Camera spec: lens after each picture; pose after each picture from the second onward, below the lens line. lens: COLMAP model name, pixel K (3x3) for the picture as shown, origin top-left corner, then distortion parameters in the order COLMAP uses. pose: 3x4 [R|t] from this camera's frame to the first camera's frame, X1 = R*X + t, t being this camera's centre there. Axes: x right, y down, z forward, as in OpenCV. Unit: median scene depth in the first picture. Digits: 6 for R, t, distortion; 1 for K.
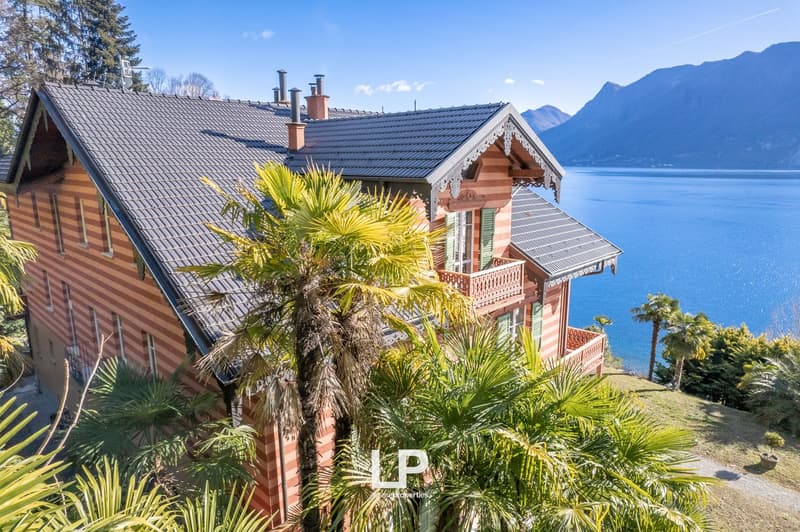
lens RADIAL K [[512.1, 0, 400.0], [0, 512.1, 266.0], [0, 0, 1]] dist [-0.069638, 0.059329]
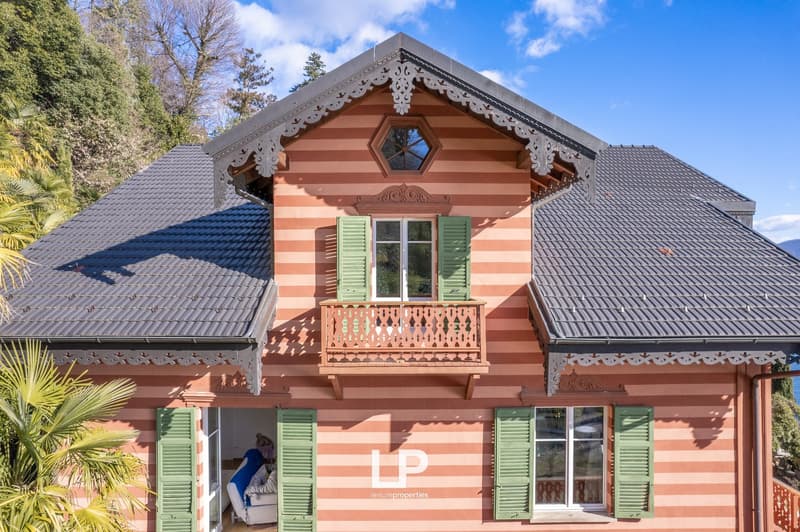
lens RADIAL K [[512.1, 0, 400.0], [0, 512.1, 266.0], [0, 0, 1]] dist [-0.069638, 0.059329]
pose [[0.696042, -0.002558, -0.717997, 0.399198], [-0.144962, 0.978900, -0.144017, 0.031651], [0.703216, 0.204324, 0.680984, 0.378442]]
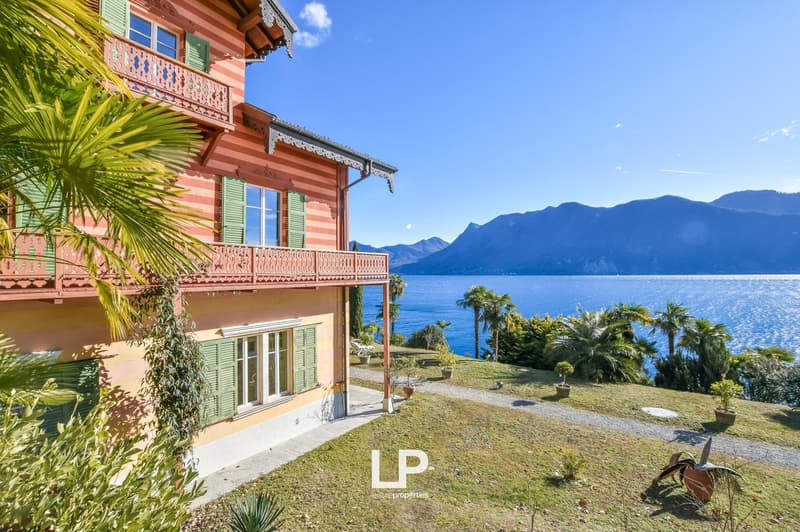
lens RADIAL K [[355.7, 0, 400.0], [0, 355.7, 266.0], [0, 0, 1]] dist [-0.032684, 0.000014]
pose [[0.985346, -0.002210, 0.170552, 0.290595], [0.040807, 0.973933, -0.223136, 0.297856], [-0.165613, 0.226826, 0.959751, 0.313159]]
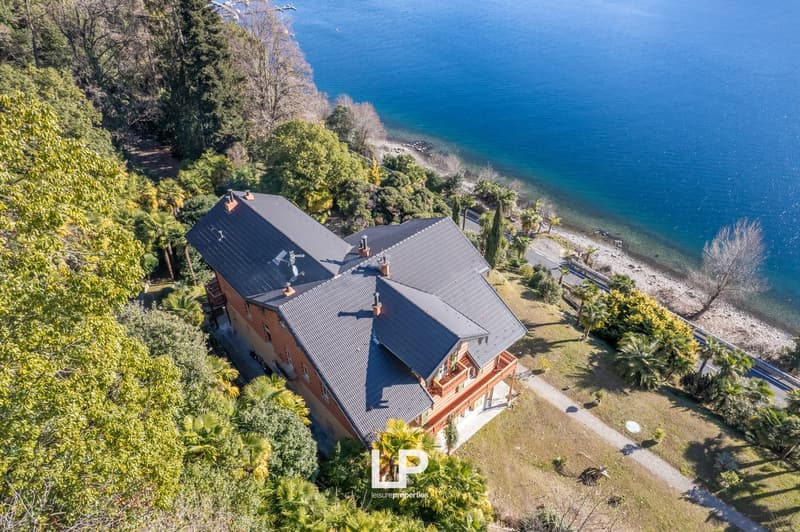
lens RADIAL K [[525.3, 0, 400.0], [0, 525.3, 266.0], [0, 0, 1]] dist [-0.076838, 0.068313]
pose [[0.996514, 0.049774, -0.066950, 0.038000], [-0.014413, 0.893169, 0.449491, -1.120415], [0.082171, -0.446959, 0.890773, -0.764189]]
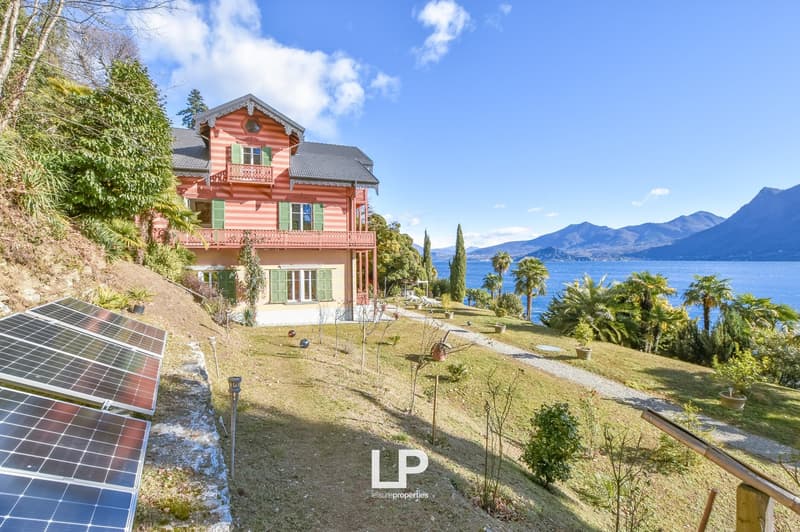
lens RADIAL K [[365.3, 0, 400.0], [0, 365.3, 266.0], [0, 0, 1]] dist [-0.034091, 0.001161]
pose [[0.904171, 0.002524, -0.427163, 0.954712], [-0.083094, 0.981920, -0.170081, 0.428266], [0.419011, 0.189277, 0.888034, -0.039903]]
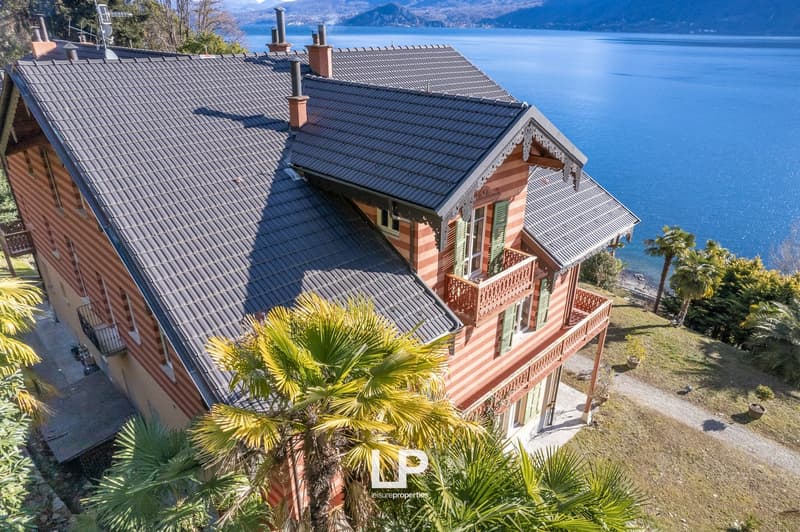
lens RADIAL K [[525.3, 0, 400.0], [0, 525.3, 266.0], [0, 0, 1]] dist [-0.076838, 0.068313]
pose [[0.999747, 0.018519, -0.012775, -0.001394], [-0.014970, 0.971455, 0.236751, -0.155452], [0.016795, -0.236500, 0.971486, 0.016411]]
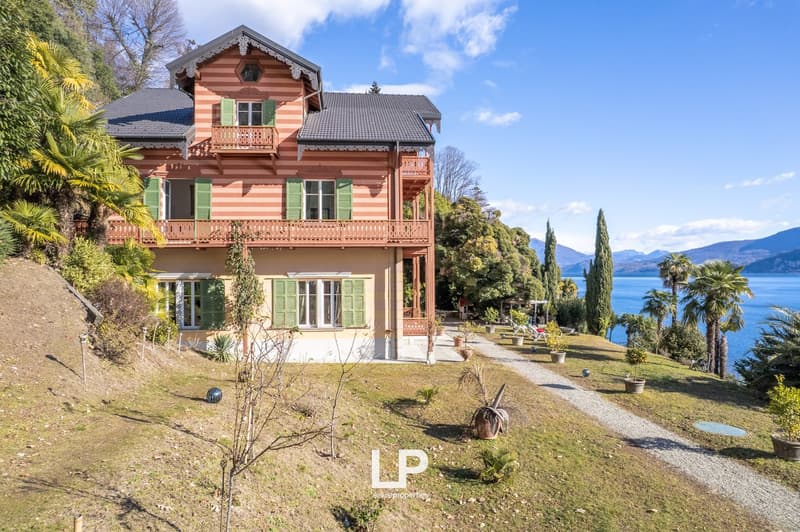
lens RADIAL K [[525.3, 0, 400.0], [0, 525.3, 266.0], [0, 0, 1]] dist [-0.076838, 0.068313]
pose [[0.758177, -0.010428, -0.651966, 1.026161], [-0.129914, 0.977410, -0.166711, 0.403219], [0.638976, 0.211096, 0.739694, 0.143976]]
